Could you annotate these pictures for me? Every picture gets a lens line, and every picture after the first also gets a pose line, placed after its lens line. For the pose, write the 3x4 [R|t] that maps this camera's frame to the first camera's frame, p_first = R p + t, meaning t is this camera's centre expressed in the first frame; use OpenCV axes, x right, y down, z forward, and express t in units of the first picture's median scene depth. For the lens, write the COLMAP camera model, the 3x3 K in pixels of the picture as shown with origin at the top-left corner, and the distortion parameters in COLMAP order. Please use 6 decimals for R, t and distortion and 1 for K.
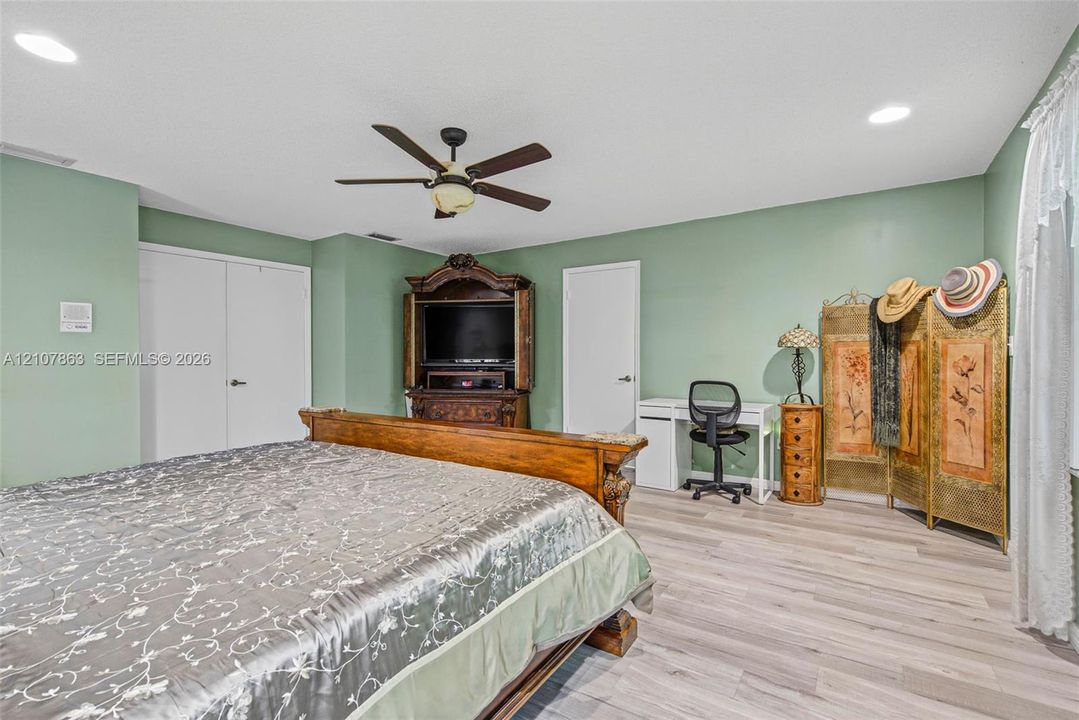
lens RADIAL K [[487.4, 0, 537.6], [0, 487.4, 362.0], [0, 0, 1]] dist [0.001720, -0.000226]
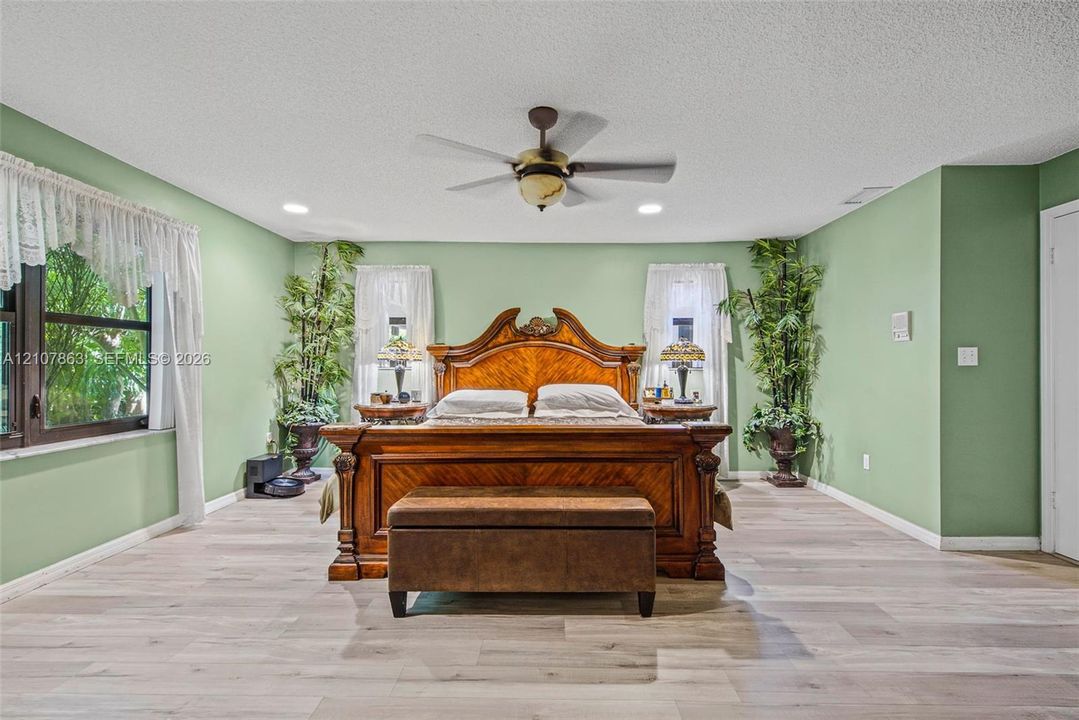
lens RADIAL K [[487.4, 0, 537.6], [0, 487.4, 362.0], [0, 0, 1]] dist [0.001720, -0.000226]
pose [[-0.846888, 0.000156, -0.531771, 0.353114], [-0.003291, 0.999979, 0.005534, -0.027546], [0.531760, 0.006437, -0.846870, 2.011587]]
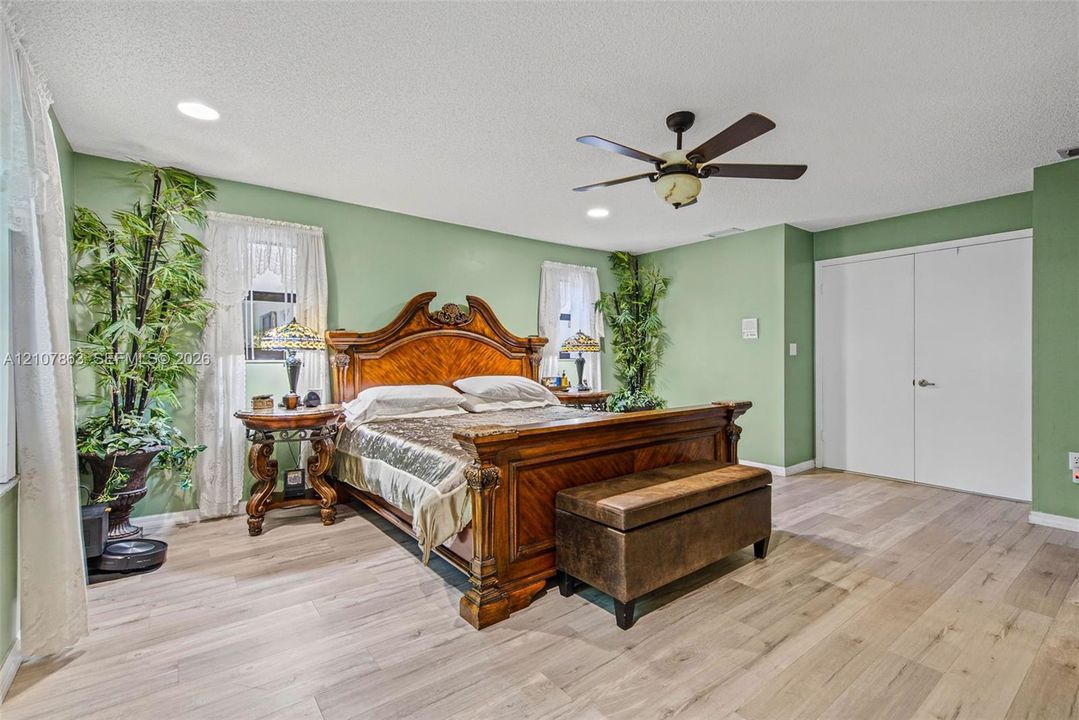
lens RADIAL K [[491.5, 0, 543.0], [0, 491.5, 356.0], [0, 0, 1]] dist [0.005690, -0.000024]
pose [[-0.324304, 0.000950, -0.945953, 0.947899], [-0.006526, 0.999973, 0.003242, -0.012828], [0.945931, 0.007225, -0.324289, 1.218224]]
